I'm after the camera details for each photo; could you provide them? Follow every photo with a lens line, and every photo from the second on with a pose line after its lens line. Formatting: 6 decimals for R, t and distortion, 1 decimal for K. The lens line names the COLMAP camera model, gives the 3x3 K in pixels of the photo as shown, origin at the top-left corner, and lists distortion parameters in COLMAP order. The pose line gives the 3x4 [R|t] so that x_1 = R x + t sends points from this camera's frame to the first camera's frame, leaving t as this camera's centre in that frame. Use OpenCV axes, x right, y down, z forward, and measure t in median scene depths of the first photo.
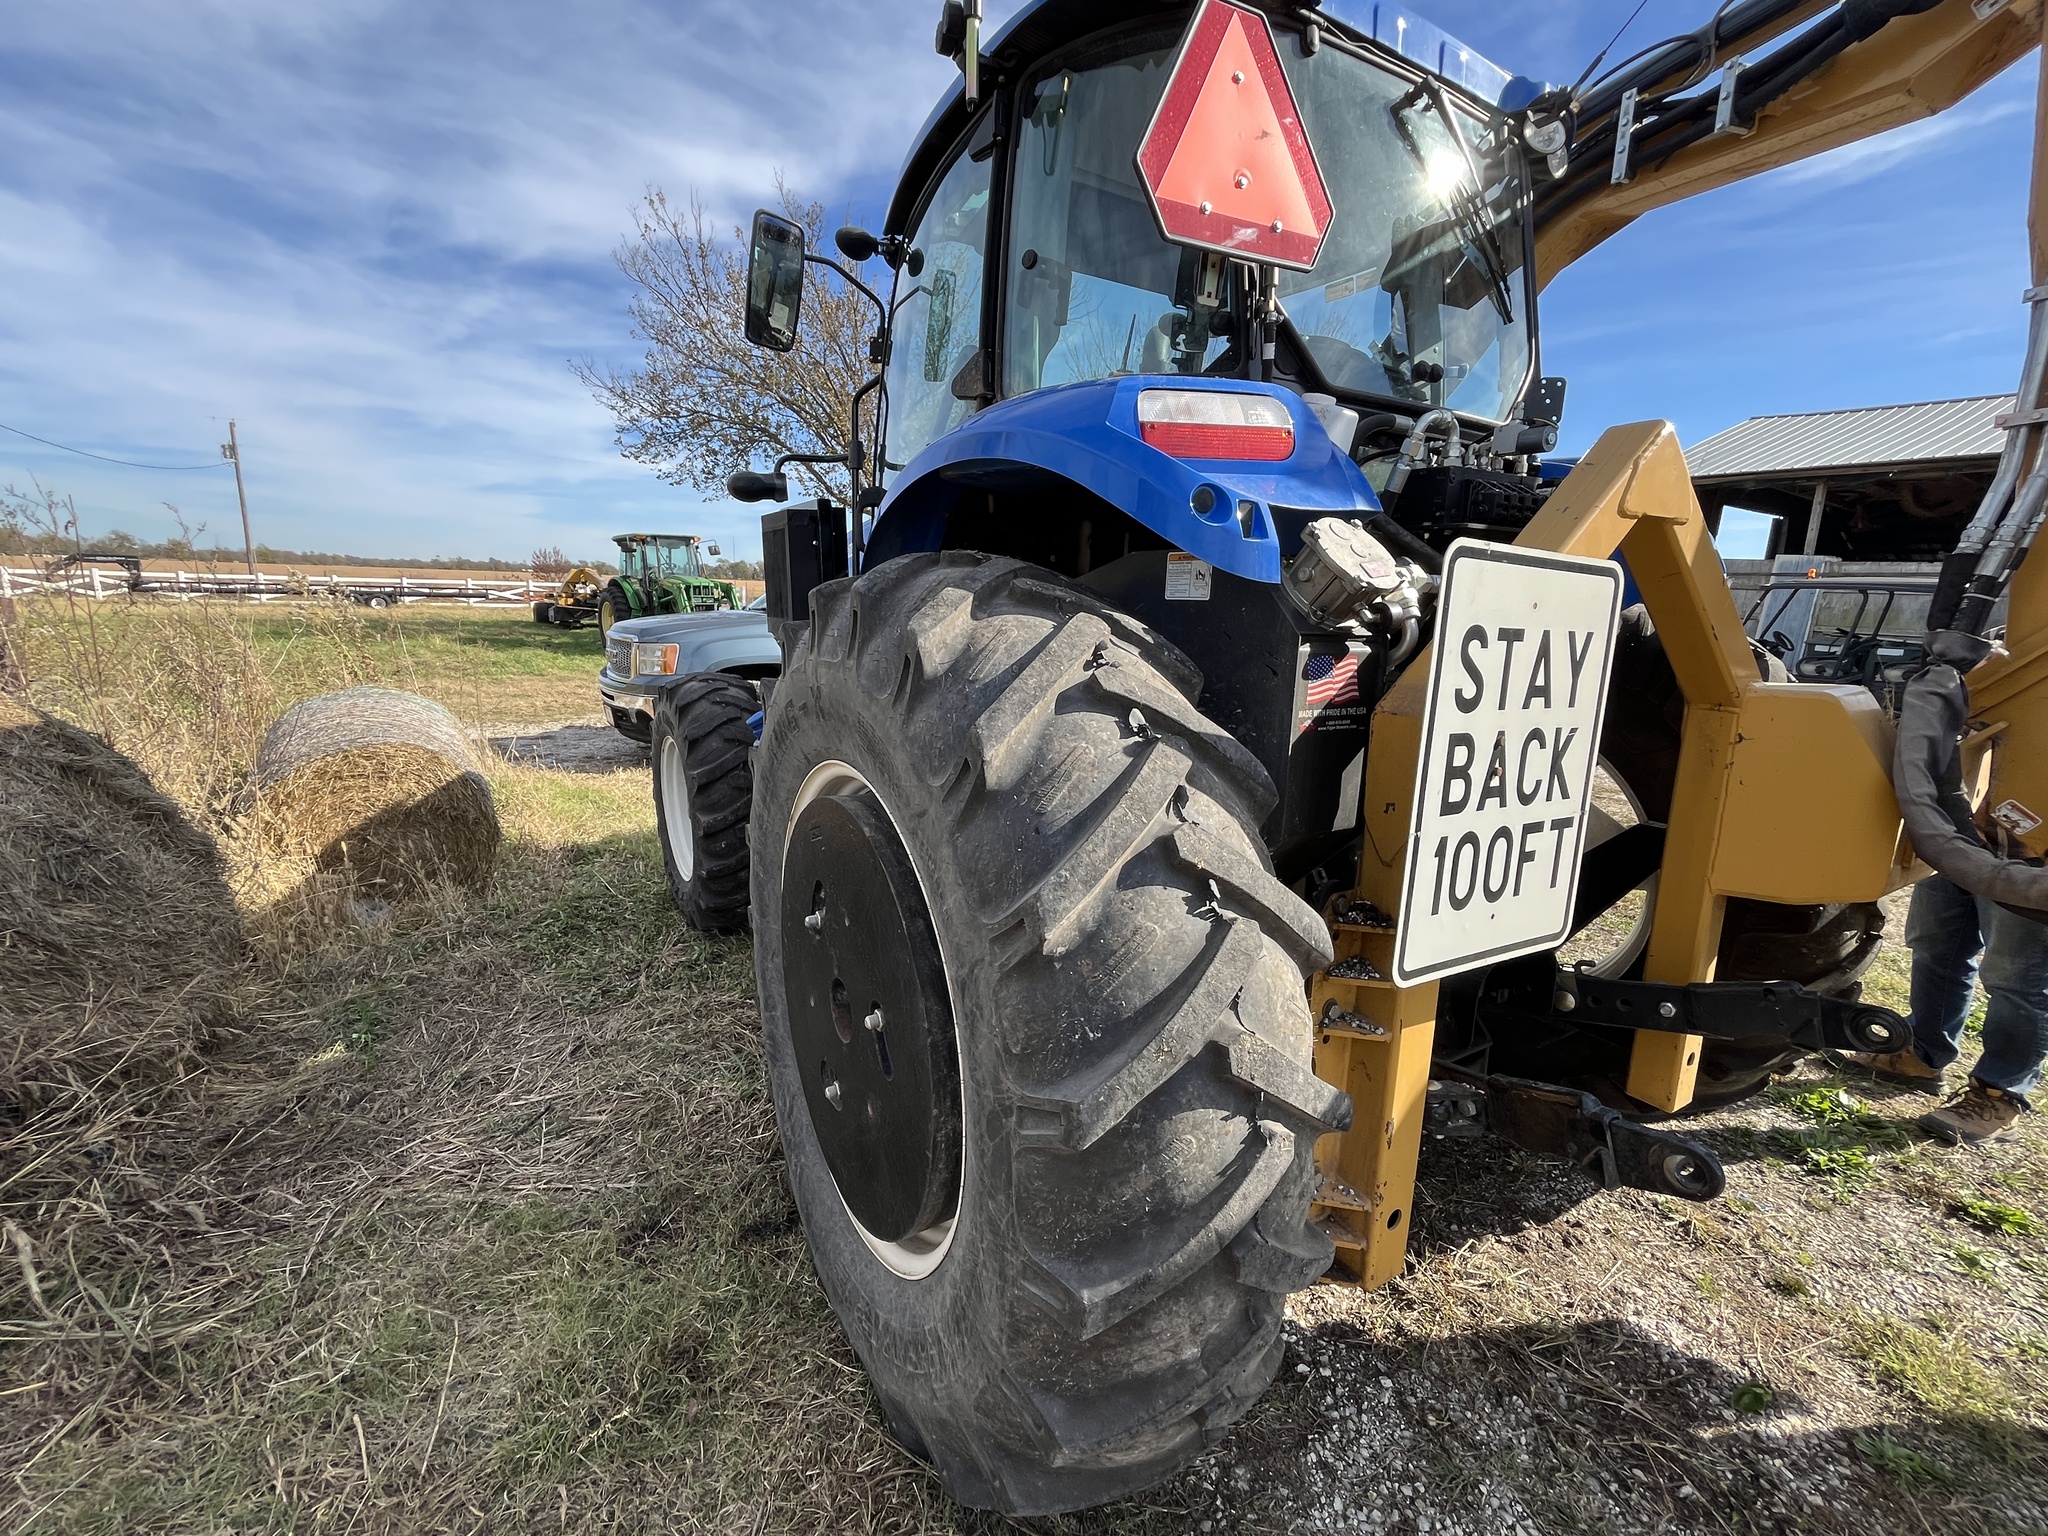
lens RADIAL K [[860.9, 0, 1018.5], [0, 860.9, 763.4], [0, 0, 1]] dist [-0.003412, 0.000223]
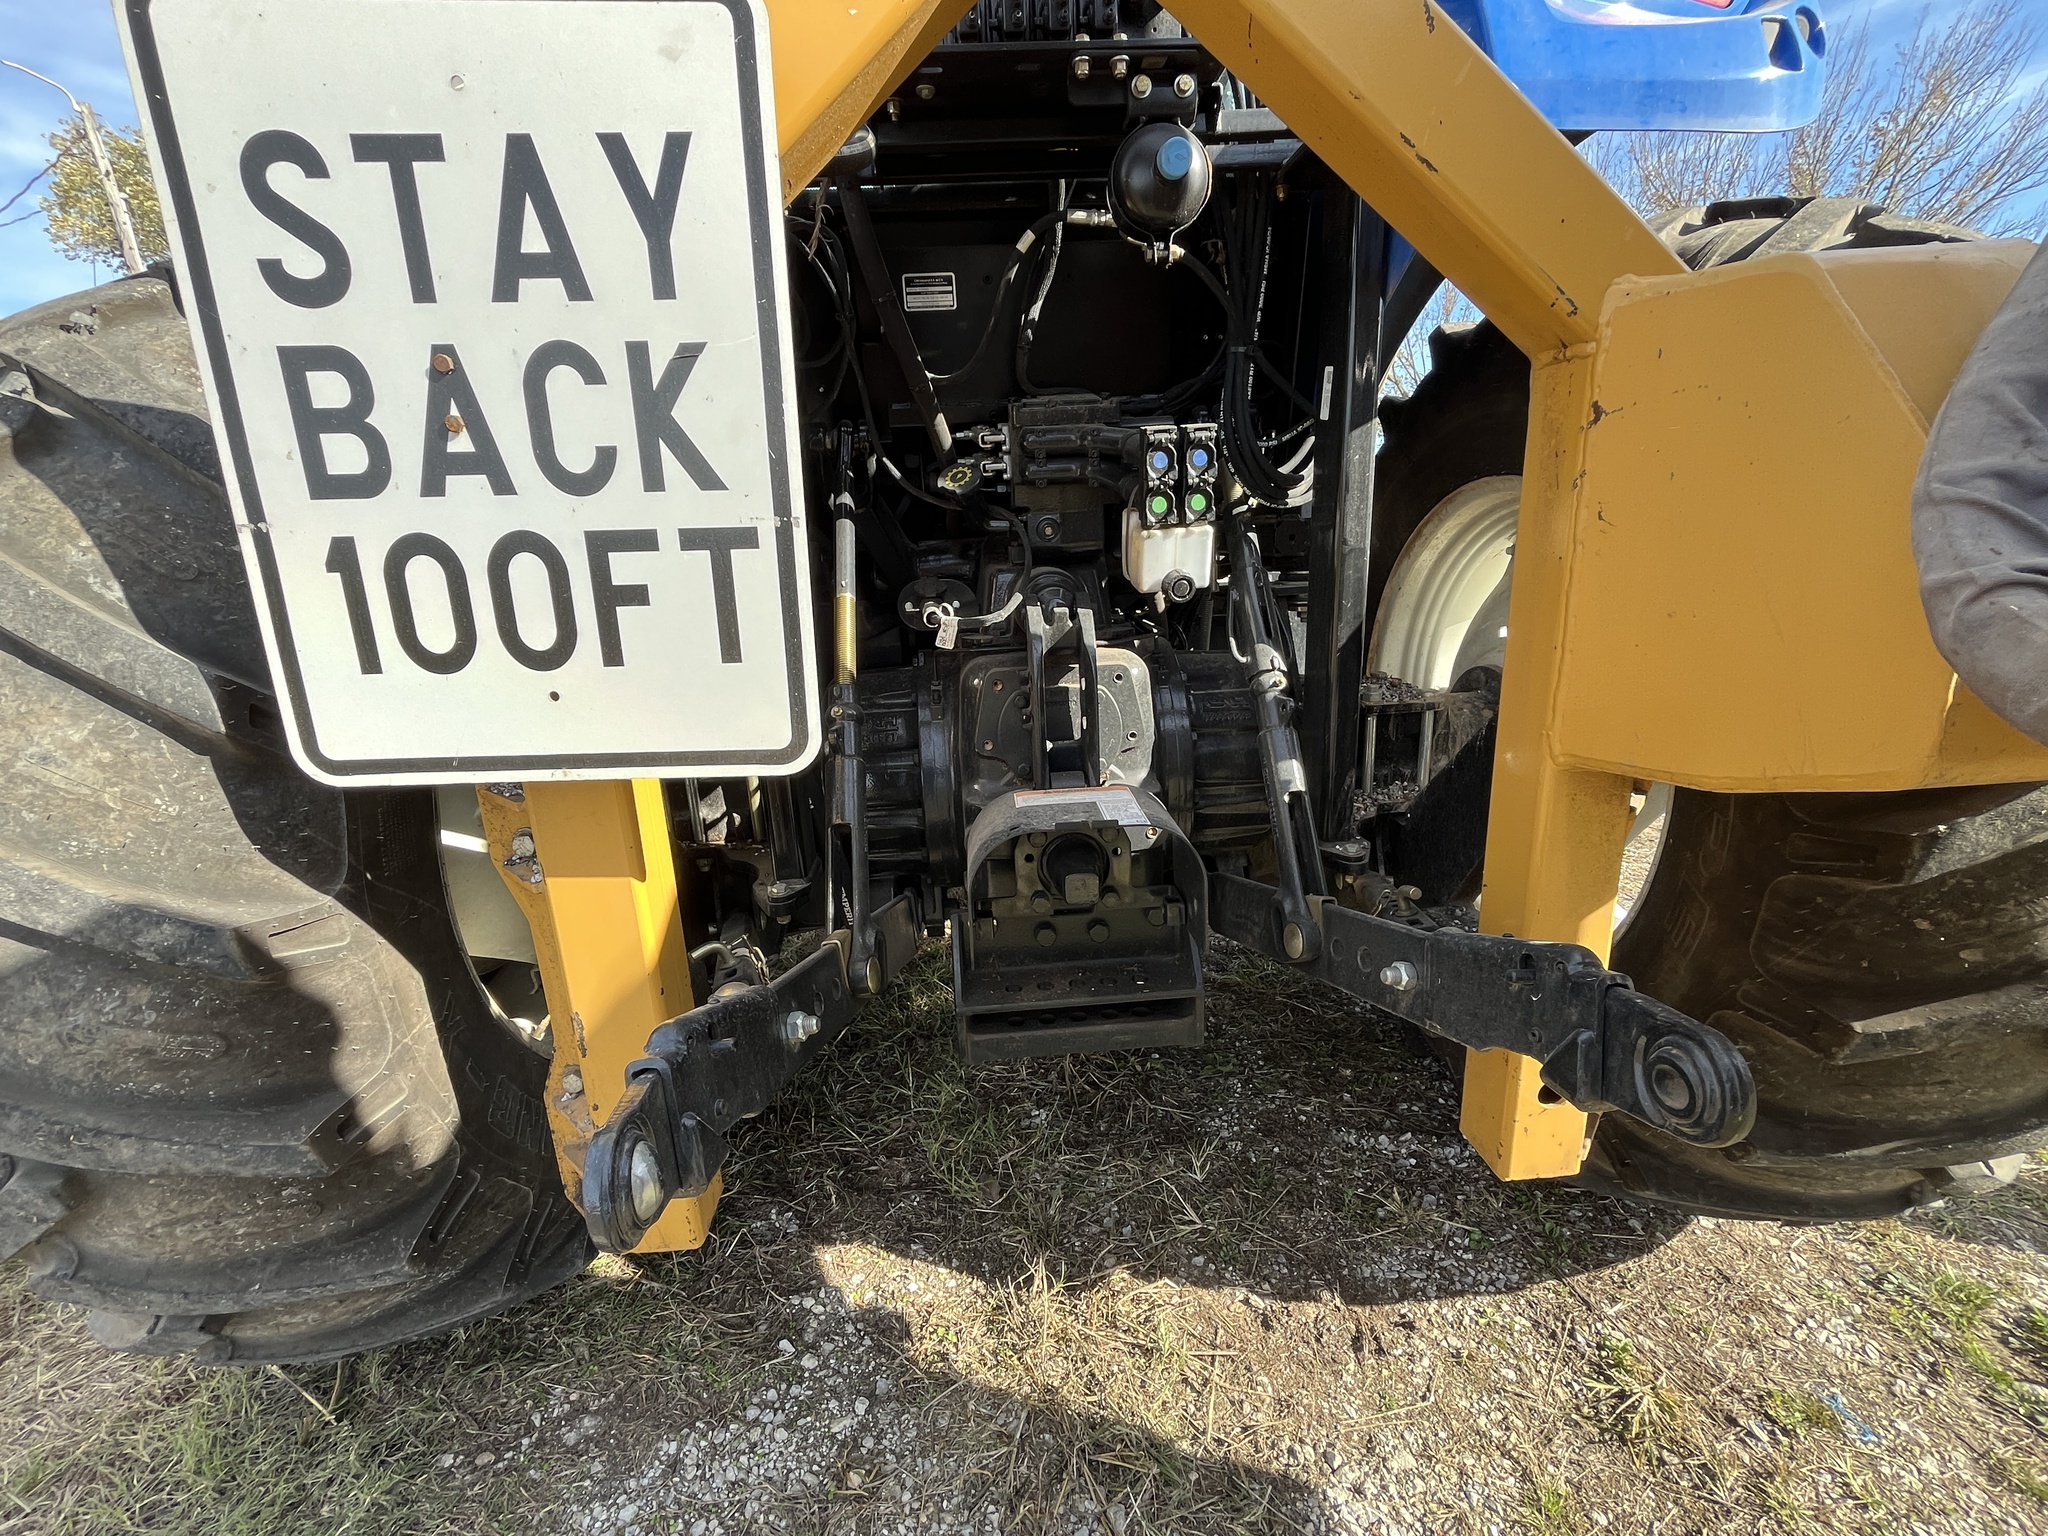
lens RADIAL K [[860.9, 0, 1018.5], [0, 860.9, 763.4], [0, 0, 1]] dist [-0.003412, 0.000223]
pose [[0.885301, 0.062819, -0.460756, 1.085528], [-0.020431, 0.995131, 0.096418, 0.158766], [0.464570, -0.075945, 0.882274, 0.618878]]
